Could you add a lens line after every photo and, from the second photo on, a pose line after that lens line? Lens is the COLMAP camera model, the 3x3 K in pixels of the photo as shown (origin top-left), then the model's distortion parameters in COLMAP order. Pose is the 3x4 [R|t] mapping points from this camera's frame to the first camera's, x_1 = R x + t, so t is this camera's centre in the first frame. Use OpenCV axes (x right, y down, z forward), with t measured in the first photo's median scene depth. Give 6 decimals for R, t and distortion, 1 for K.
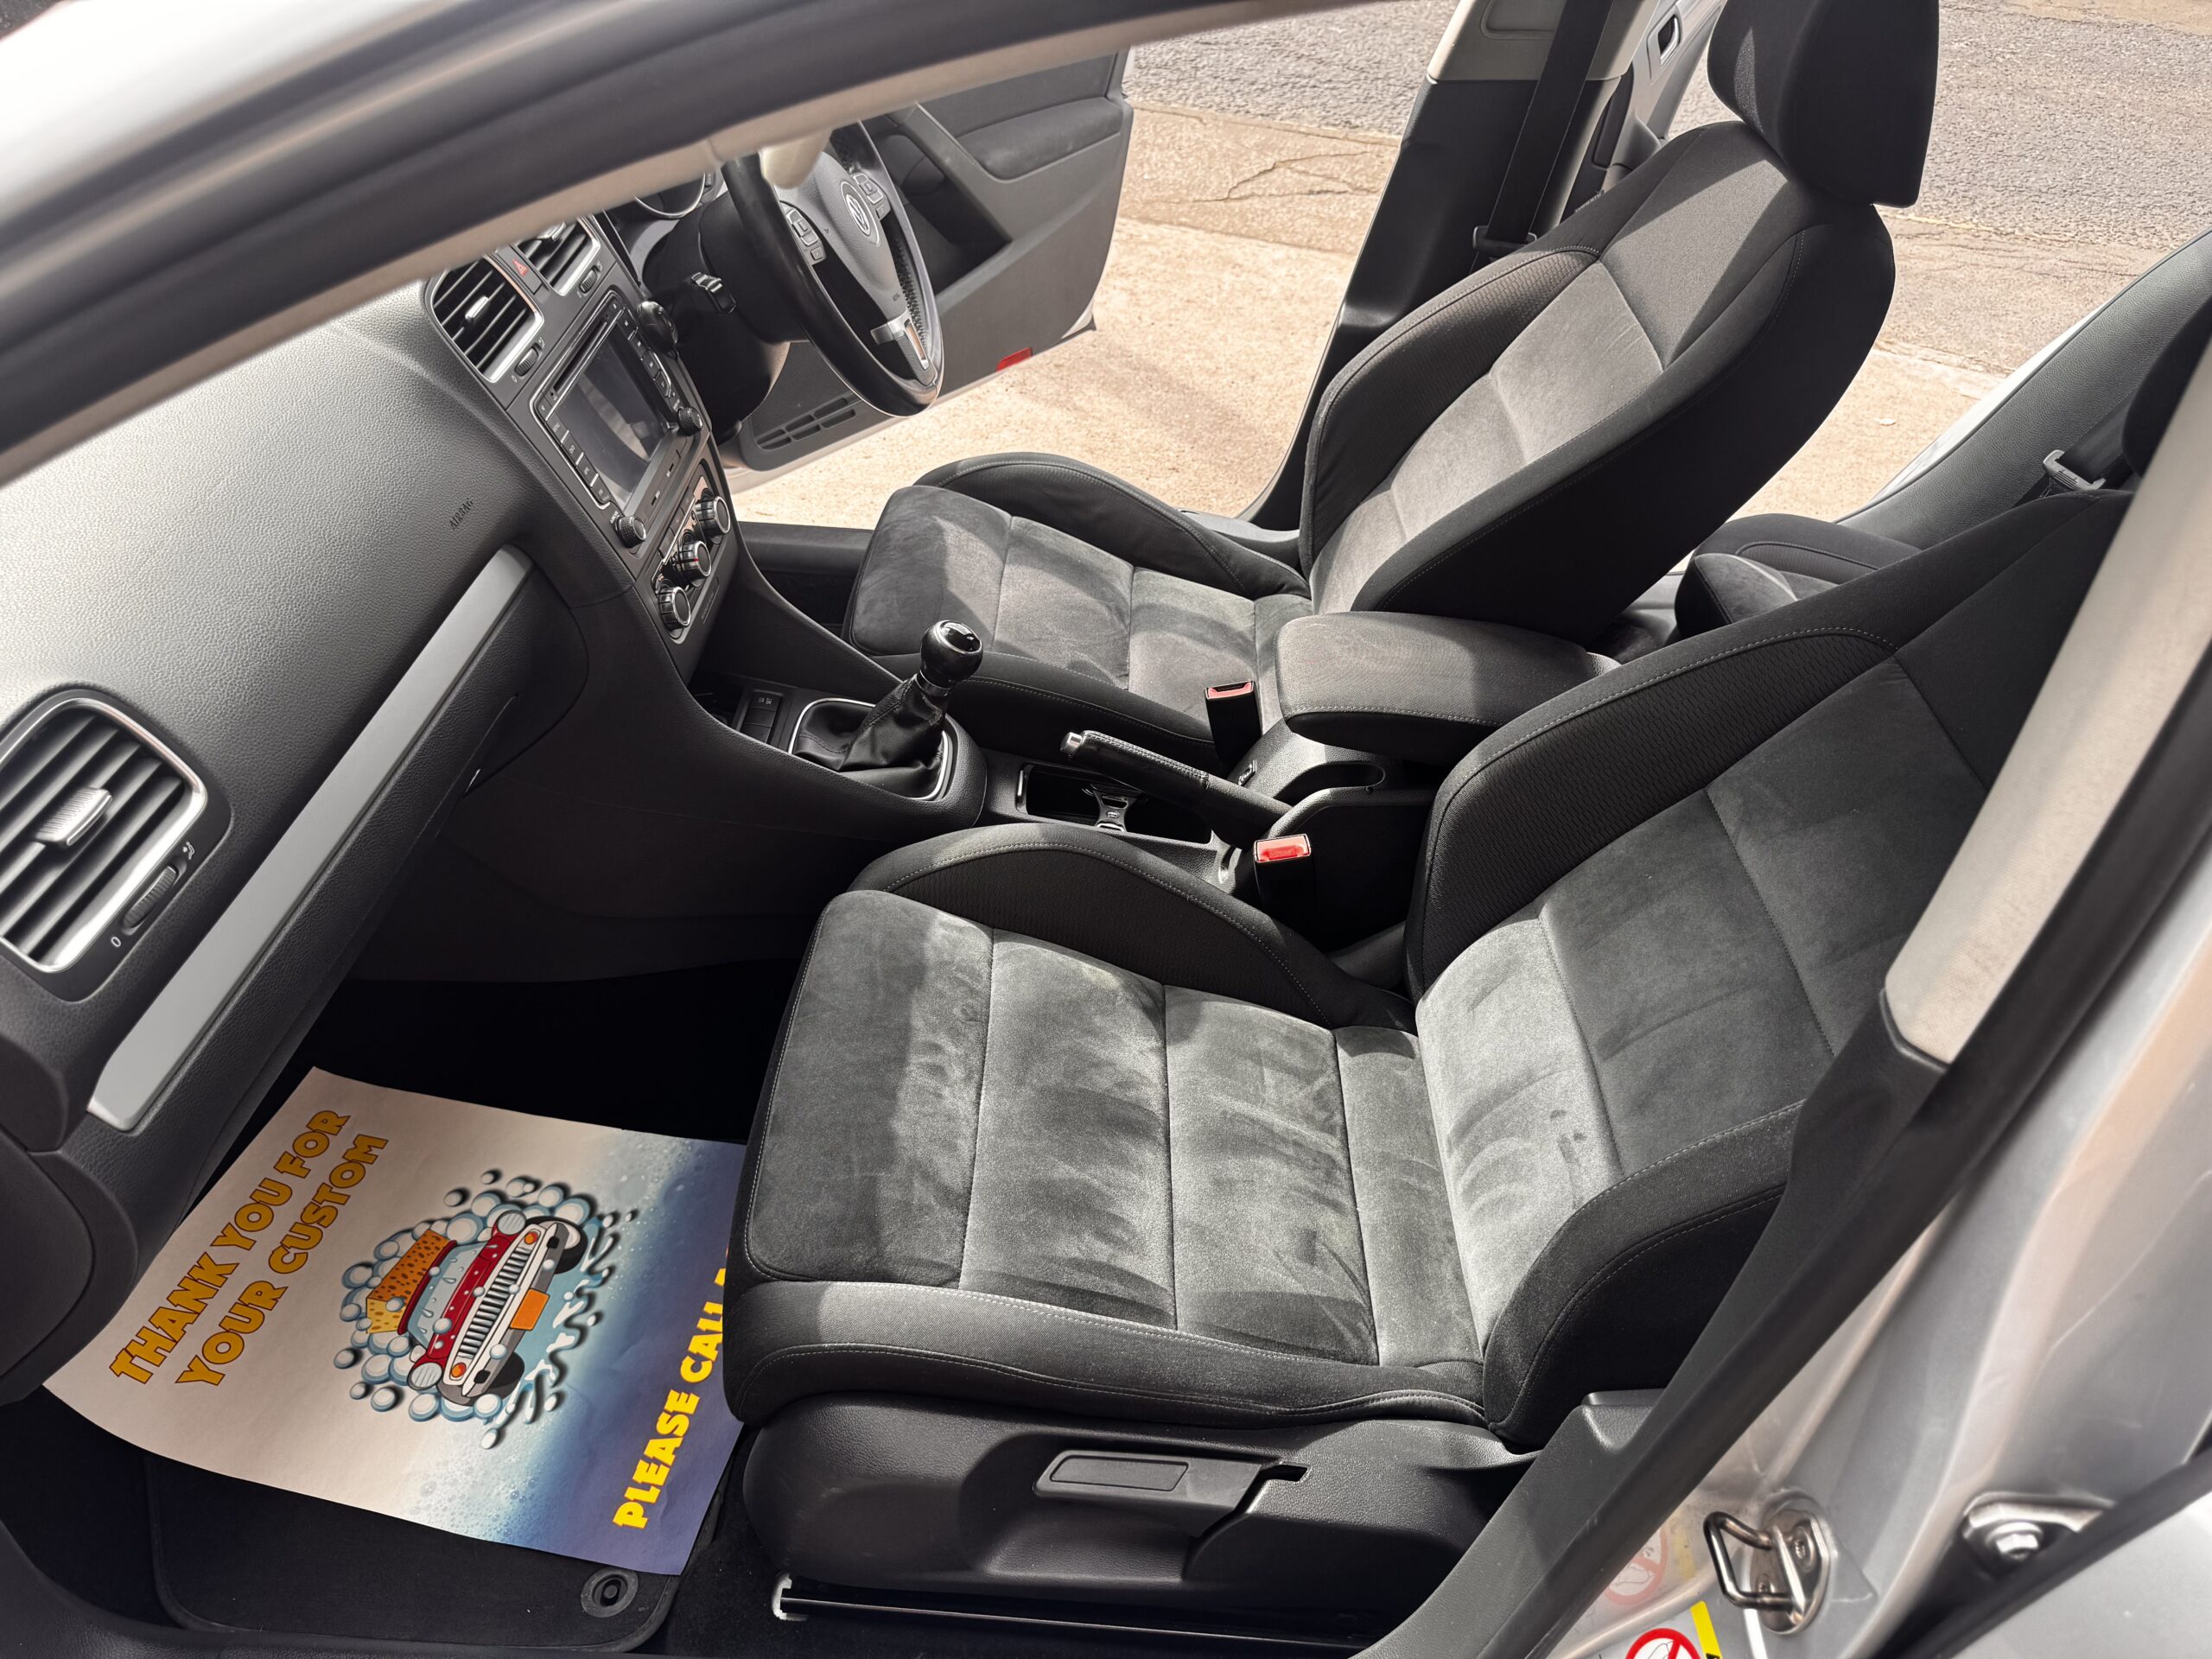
lens RADIAL K [[1541.8, 0, 1106.0], [0, 1541.8, 829.5], [0, 0, 1]] dist [0.181089, -0.378141]
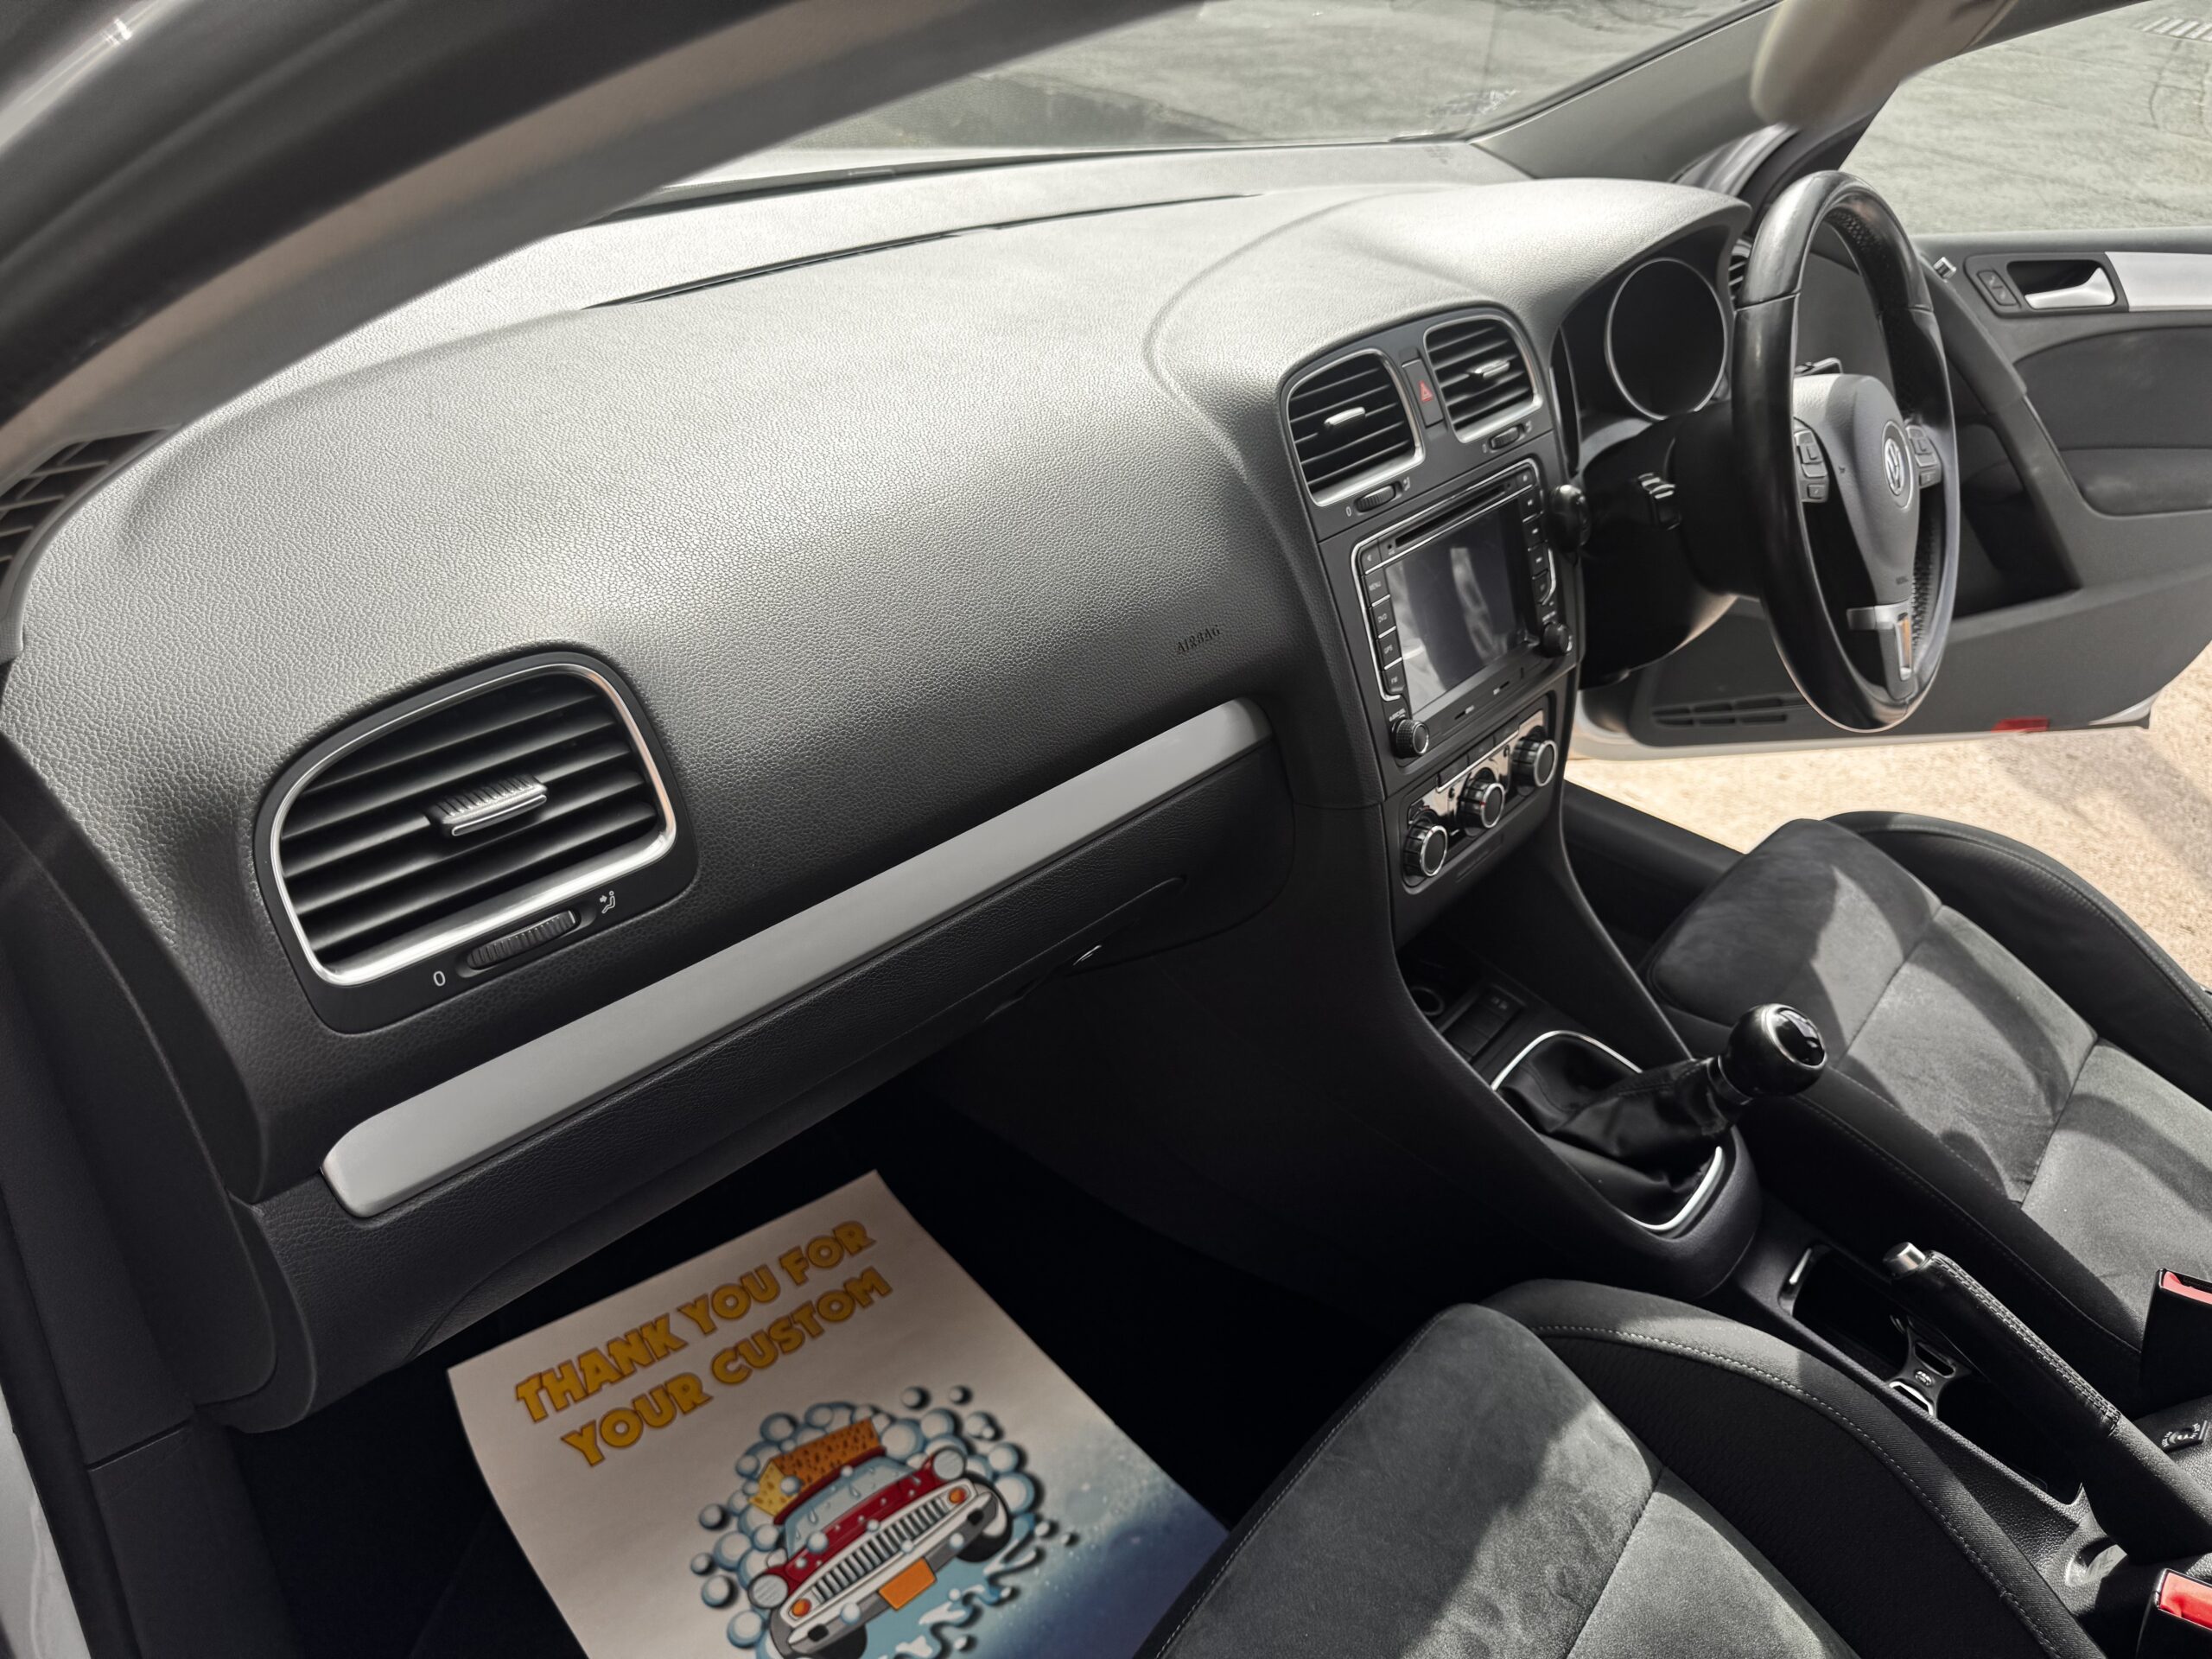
lens RADIAL K [[1579.2, 0, 1106.0], [0, 1579.2, 829.5], [0, 0, 1]] dist [0.023489, -0.038664]
pose [[0.794414, 0.353207, -0.494116, -0.023576], [-0.427809, 0.902874, -0.042410, -0.046547], [0.431145, 0.245078, 0.868361, 0.239855]]
